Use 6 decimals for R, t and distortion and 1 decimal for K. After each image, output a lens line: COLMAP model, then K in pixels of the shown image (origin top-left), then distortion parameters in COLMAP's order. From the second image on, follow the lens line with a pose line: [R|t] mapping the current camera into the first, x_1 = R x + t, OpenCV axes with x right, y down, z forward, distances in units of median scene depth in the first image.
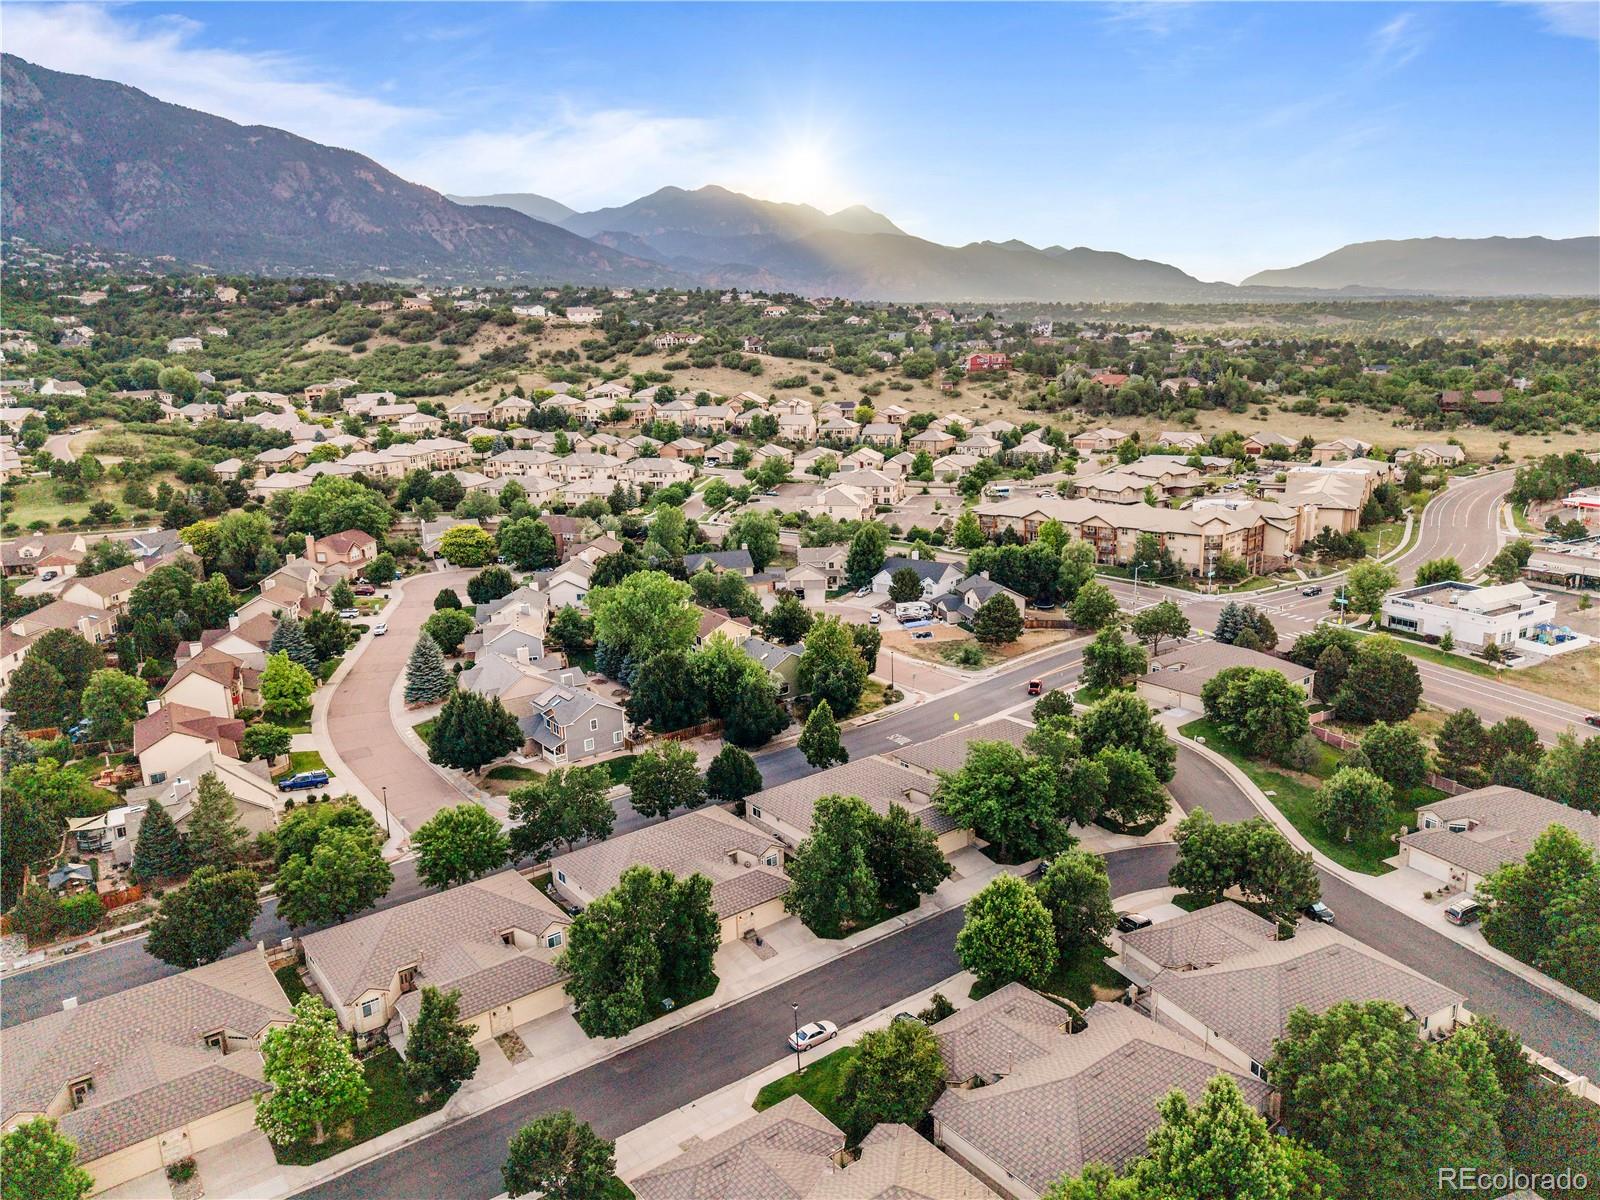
lens RADIAL K [[1183.1, 0, 800.0], [0, 1183.1, 600.0], [0, 0, 1]] dist [-0.004697, -0.026249]
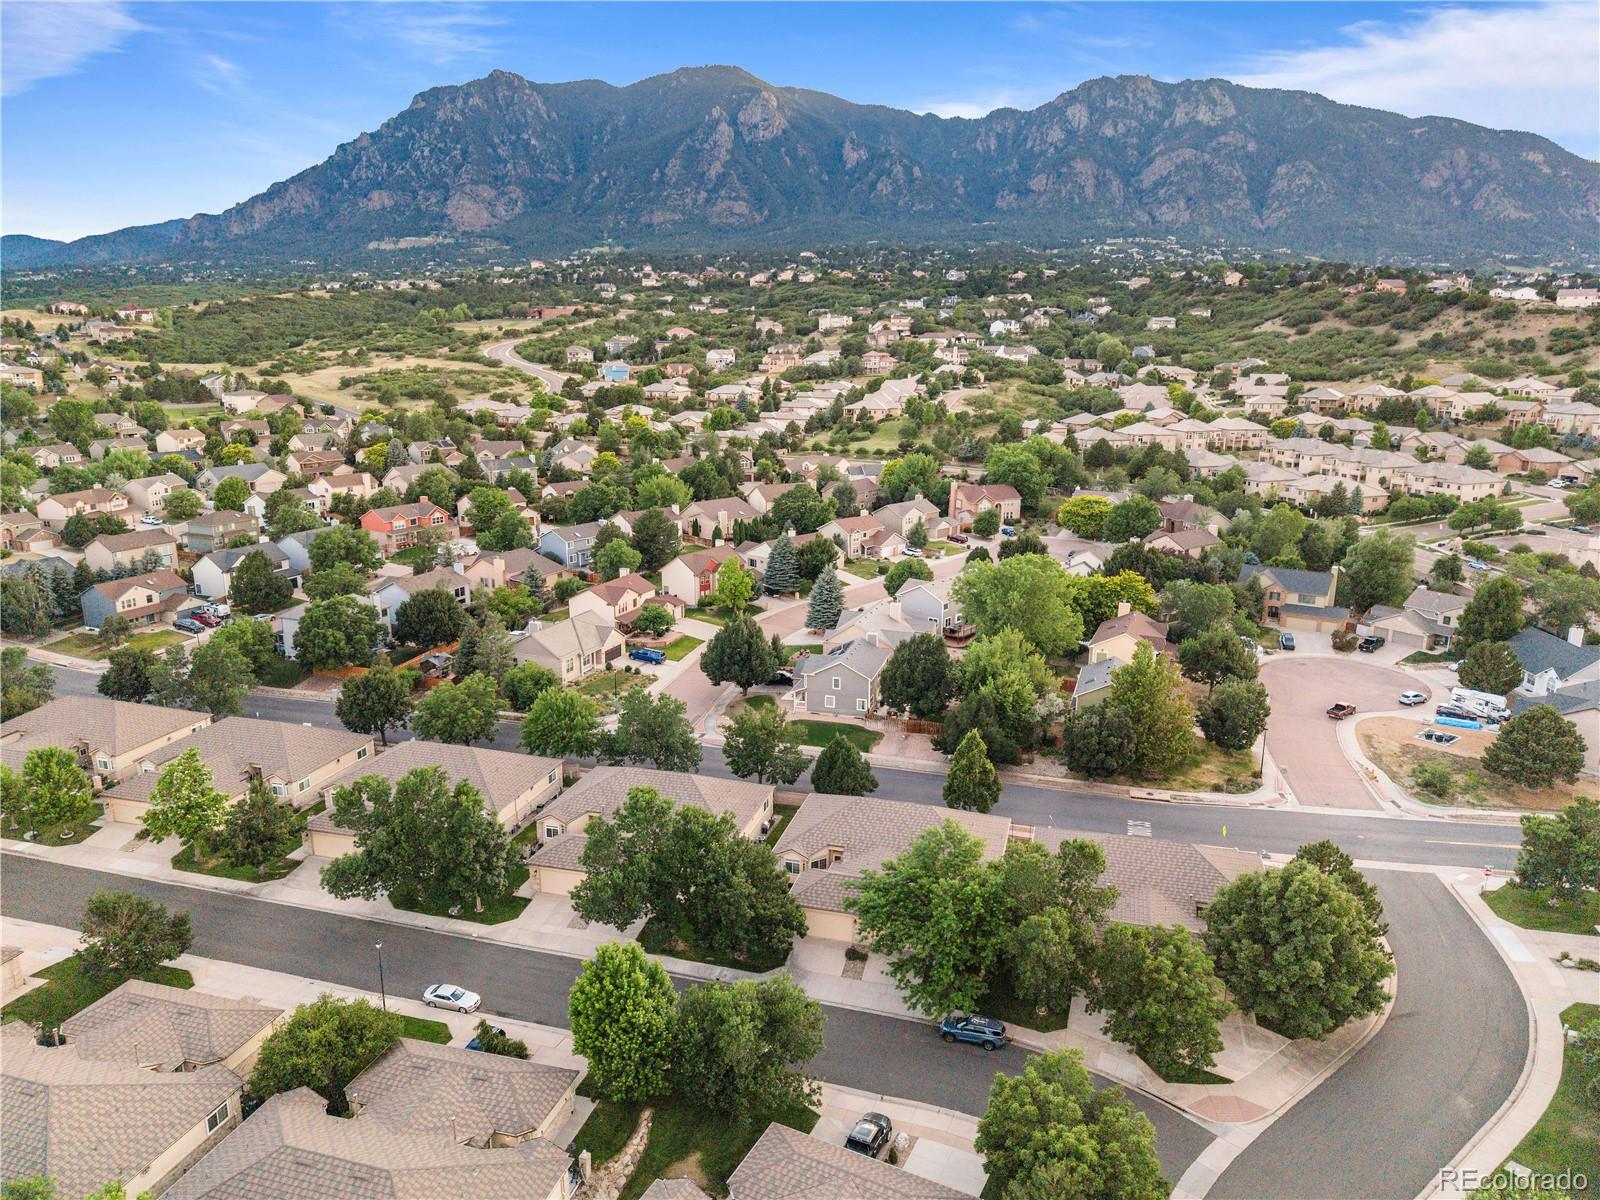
lens RADIAL K [[1086.6, 0, 800.0], [0, 1086.6, 600.0], [0, 0, 1]] dist [-0.002446, -0.002426]
pose [[0.567773, 0.222148, -0.792643, 0.139918], [-0.203641, 0.970874, 0.126230, -0.019170], [0.797599, 0.089745, 0.596475, 0.120267]]
